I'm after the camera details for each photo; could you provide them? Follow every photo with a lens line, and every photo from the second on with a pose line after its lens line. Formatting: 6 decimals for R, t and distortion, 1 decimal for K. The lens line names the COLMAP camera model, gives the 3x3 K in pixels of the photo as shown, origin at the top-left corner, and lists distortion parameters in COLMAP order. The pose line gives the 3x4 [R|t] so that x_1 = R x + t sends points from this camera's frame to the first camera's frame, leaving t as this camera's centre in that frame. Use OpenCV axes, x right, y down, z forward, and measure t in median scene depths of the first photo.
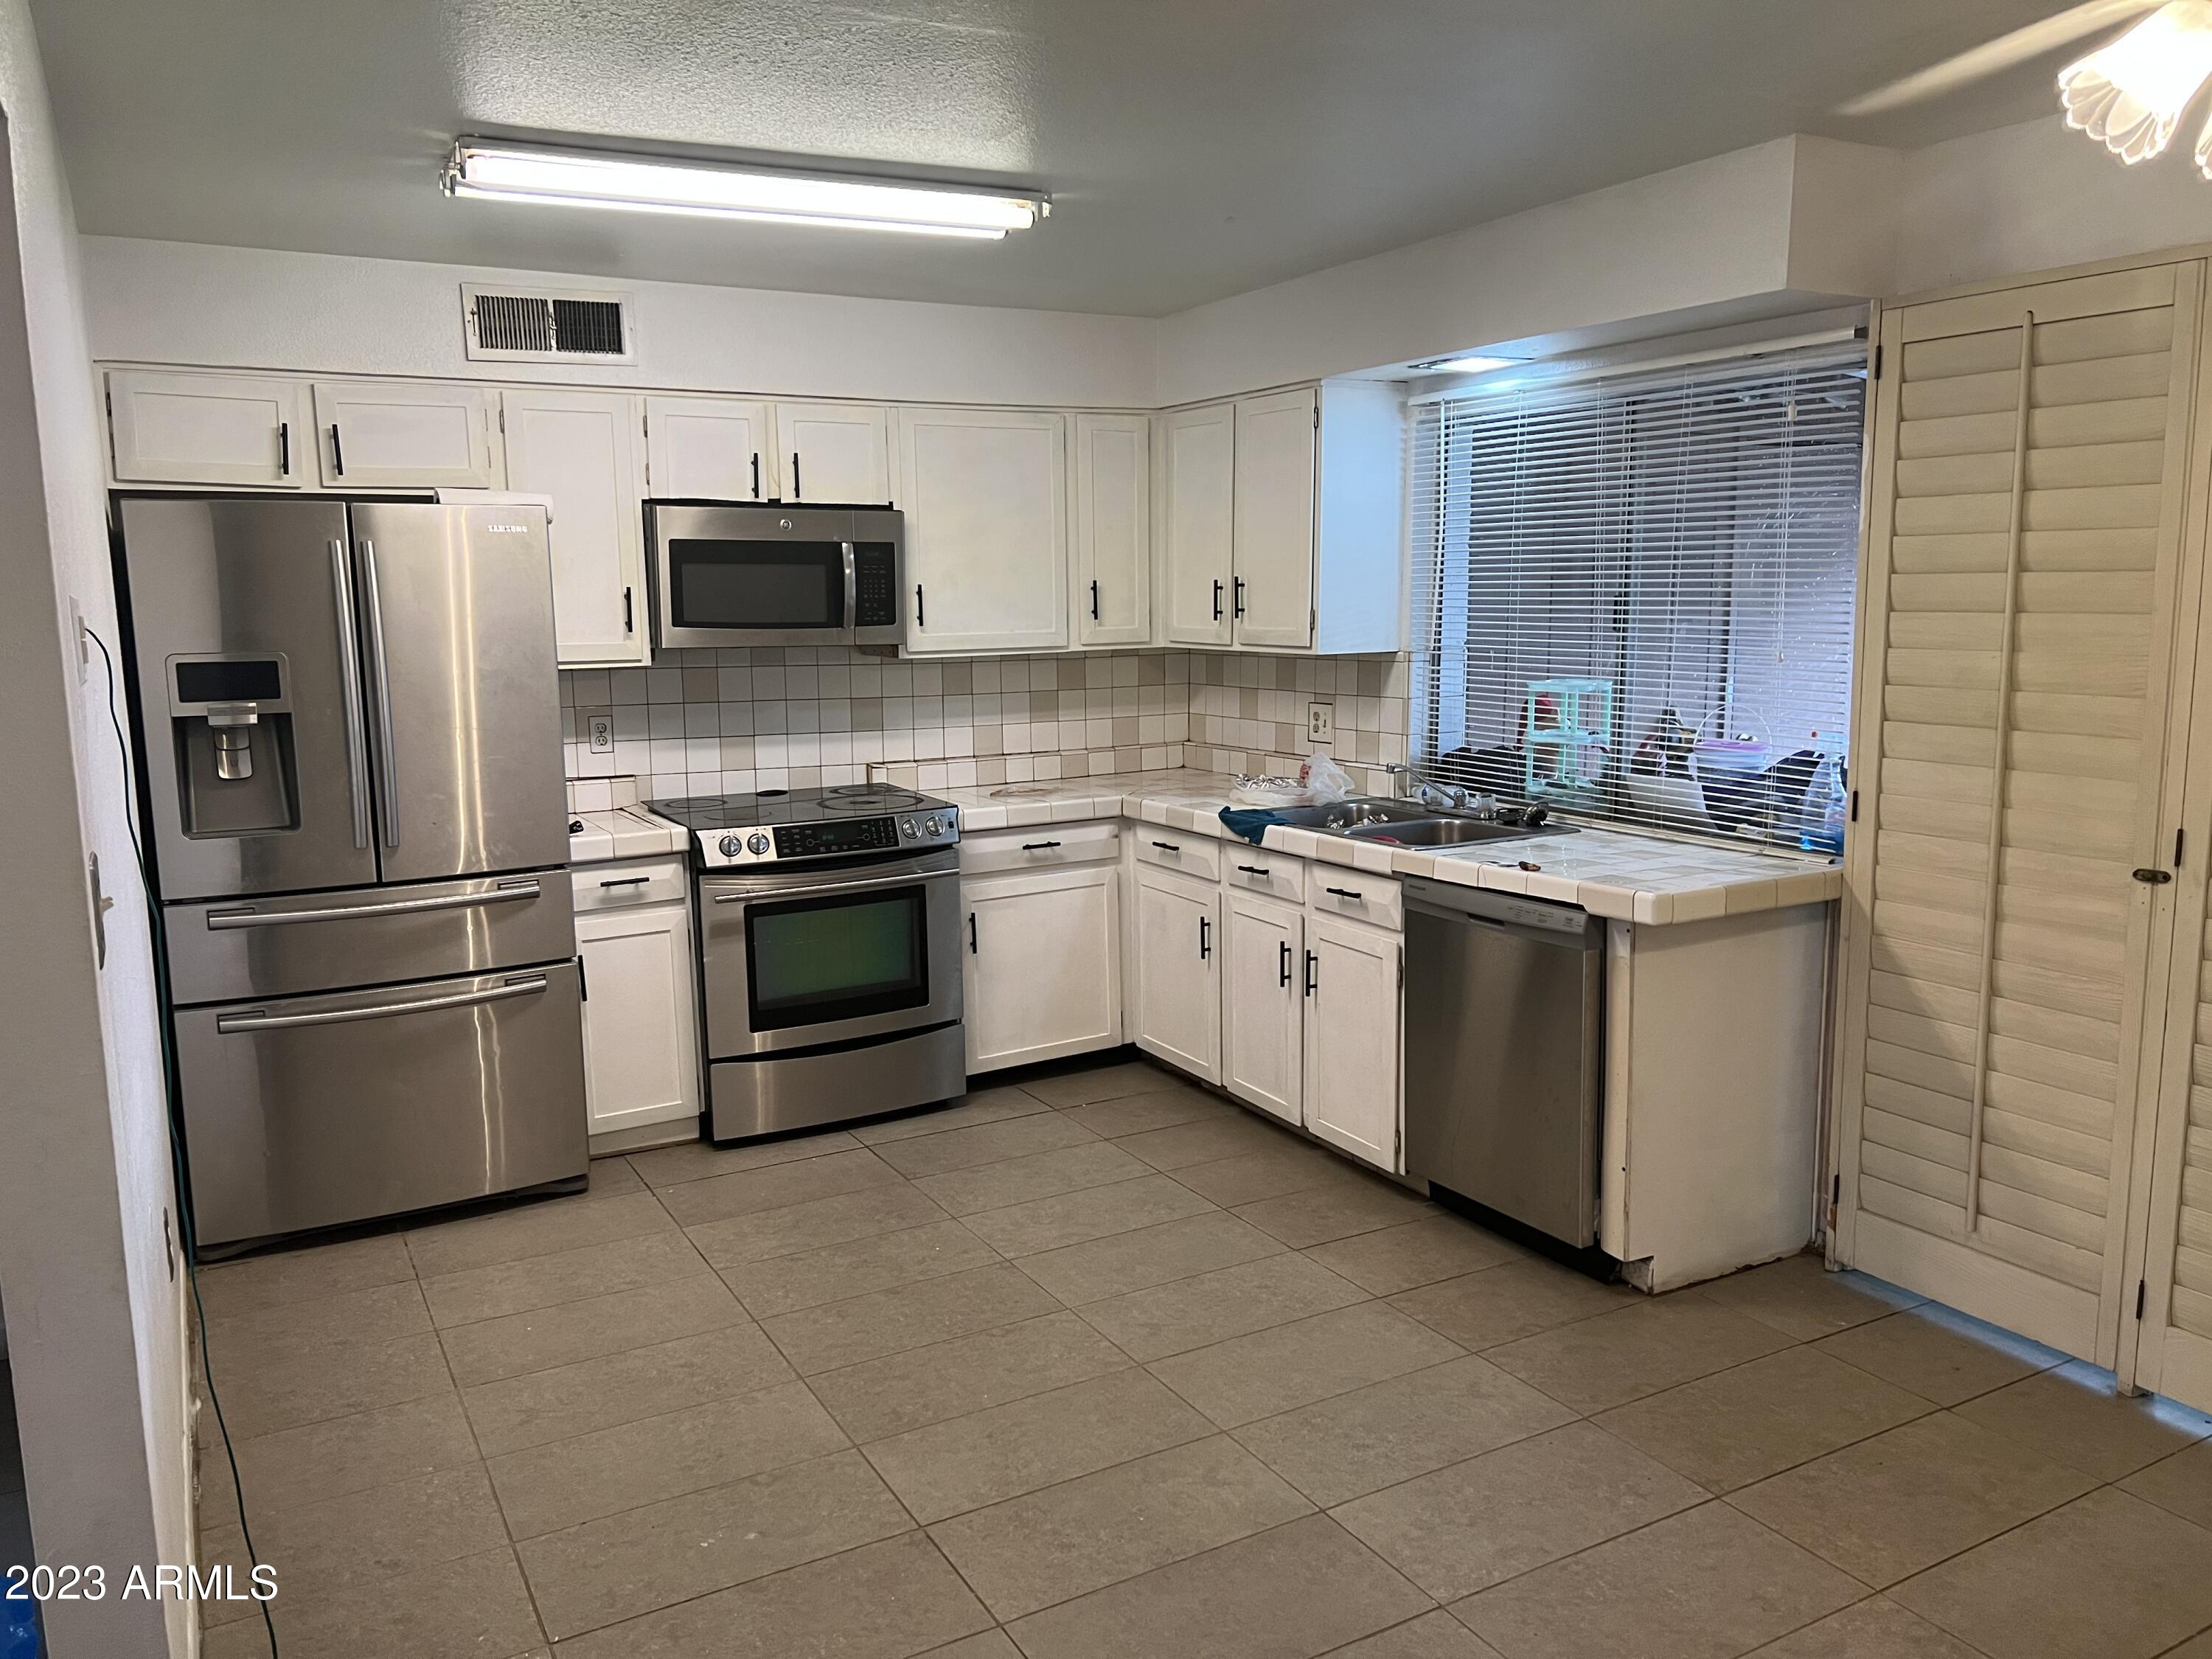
lens RADIAL K [[1658.2, 0, 1094.9], [0, 1658.2, 838.7], [0, 0, 1]] dist [0.122206, -0.143092]
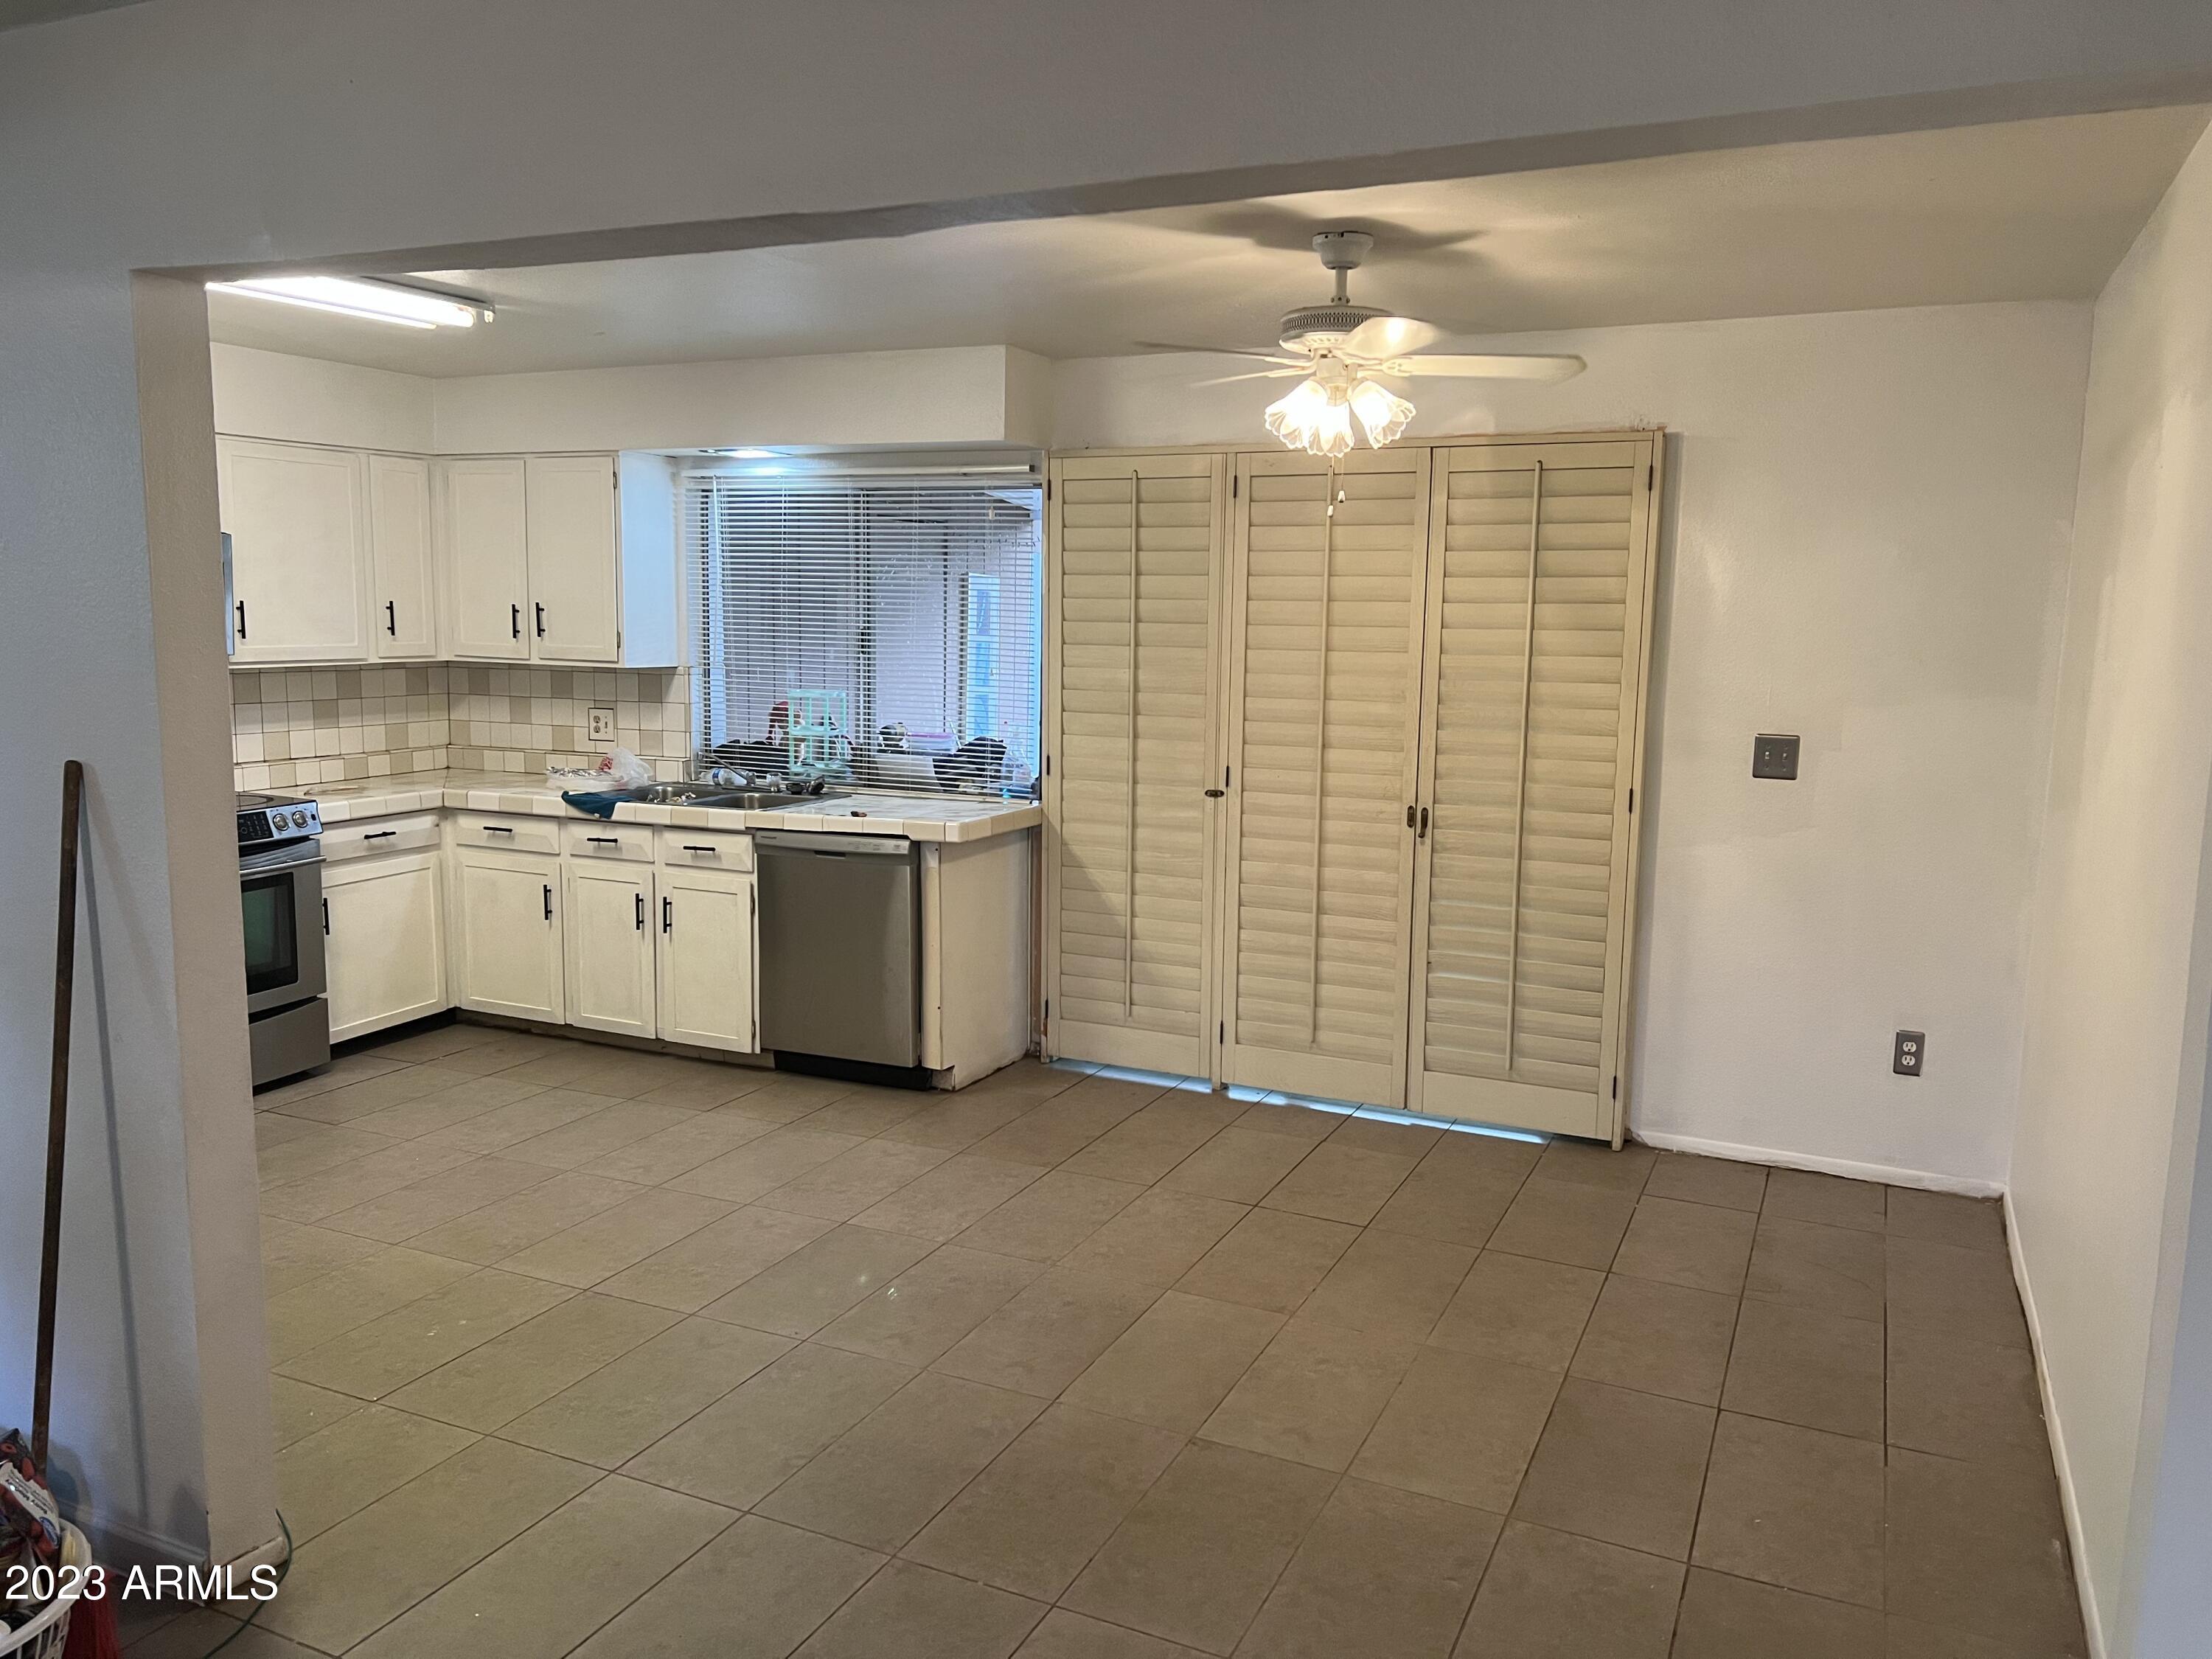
lens RADIAL K [[1660.9, 0, 1098.9], [0, 1660.9, 837.3], [0, 0, 1]] dist [0.081621, -0.129380]
pose [[0.809697, -0.054124, 0.584347, -0.348567], [0.063356, 0.997980, 0.004646, 0.036079], [-0.583418, 0.033260, 0.811490, -0.241446]]
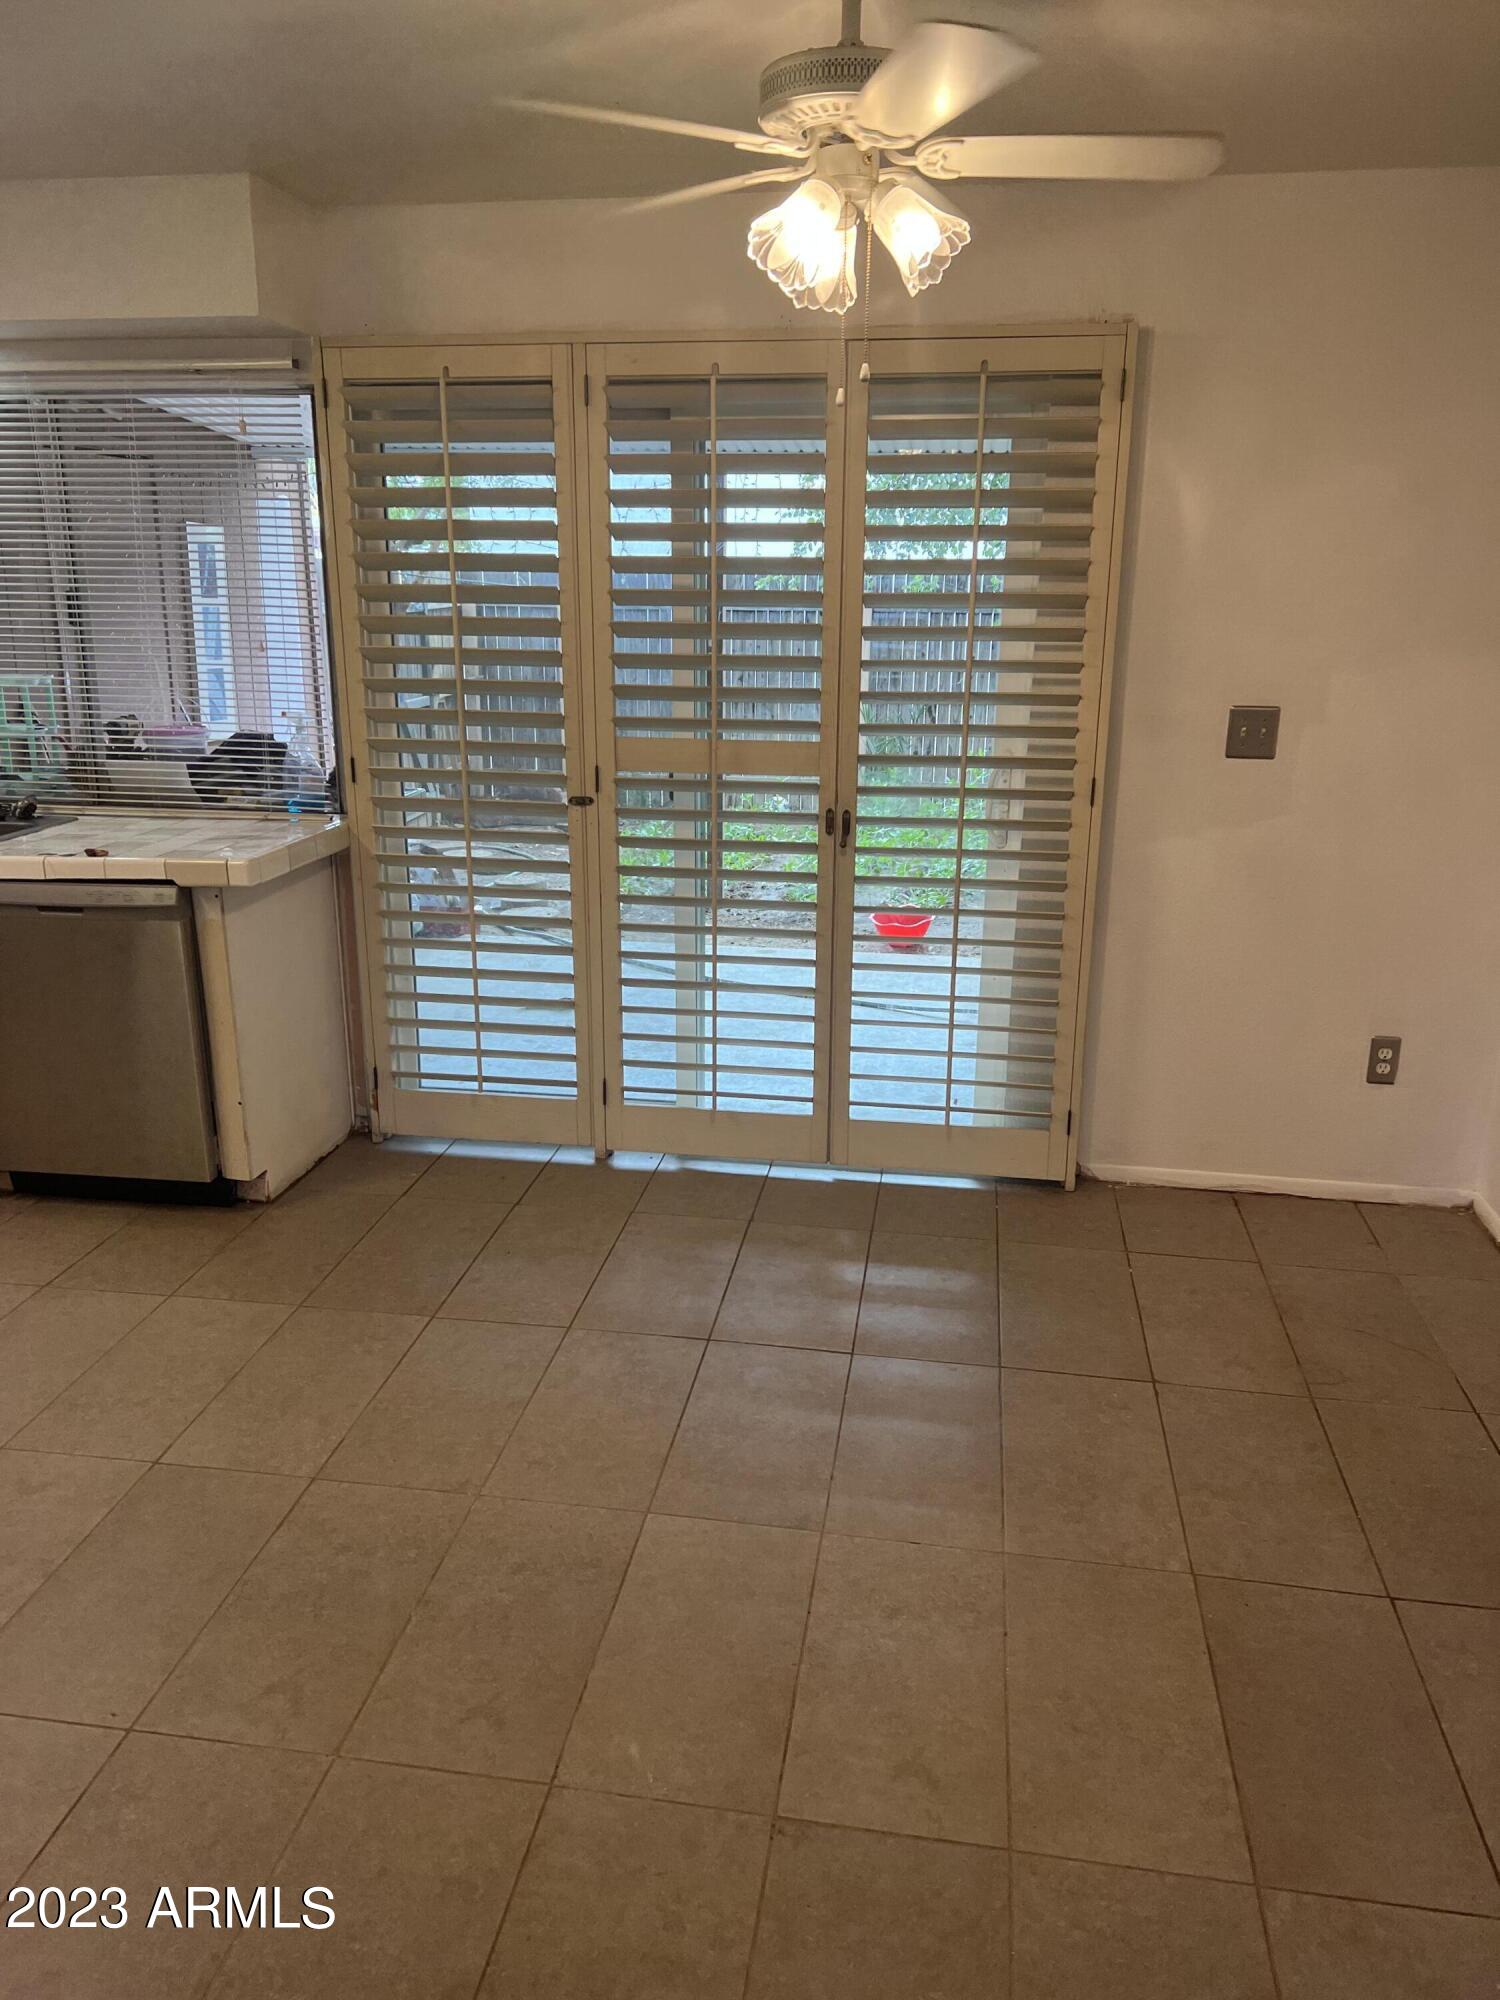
lens RADIAL K [[1503.1, 0, 737.9], [0, 1503.1, 1004.9], [0, 0, 1]] dist [0.090355, -0.152301]
pose [[0.616452, -0.199452, 0.761712, -0.202037], [0.106106, 0.979605, 0.170635, -0.008280], [-0.780210, -0.024366, 0.625042, 0.072080]]
